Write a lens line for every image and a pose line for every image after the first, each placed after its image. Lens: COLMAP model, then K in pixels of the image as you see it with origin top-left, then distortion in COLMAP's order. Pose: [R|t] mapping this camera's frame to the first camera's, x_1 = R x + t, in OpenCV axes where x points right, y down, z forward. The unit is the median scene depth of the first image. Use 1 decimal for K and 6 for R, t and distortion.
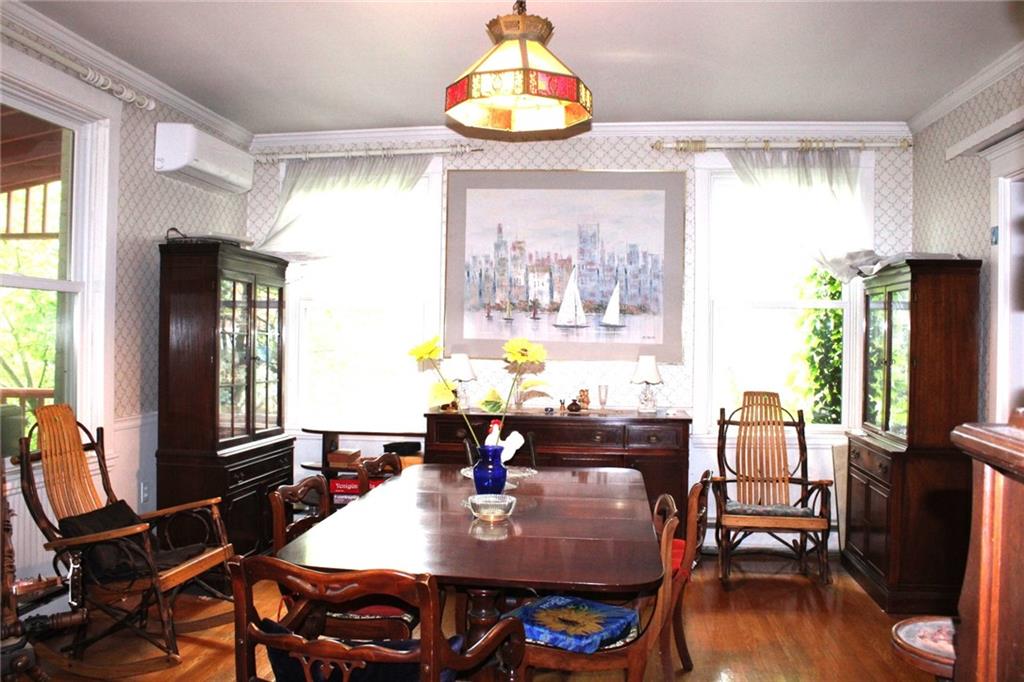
lens RADIAL K [[860.7, 0, 510.3], [0, 860.7, 331.8], [0, 0, 1]] dist [-0.161983, 0.145806]
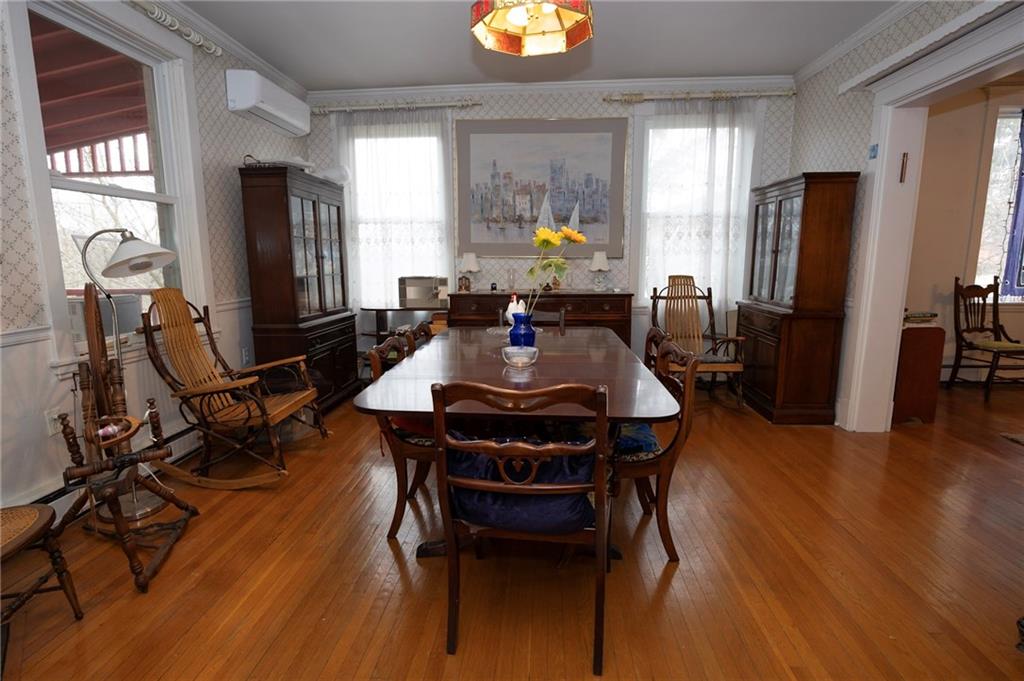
lens RADIAL K [[514.4, 0, 510.7], [0, 514.4, 339.1], [0, 0, 1]] dist [-0.001982, -0.001339]
pose [[0.998452, -0.024918, 0.049727, -0.037838], [0.016370, 0.986083, 0.165443, 0.027578], [-0.053158, -0.164373, 0.984965, 0.129545]]
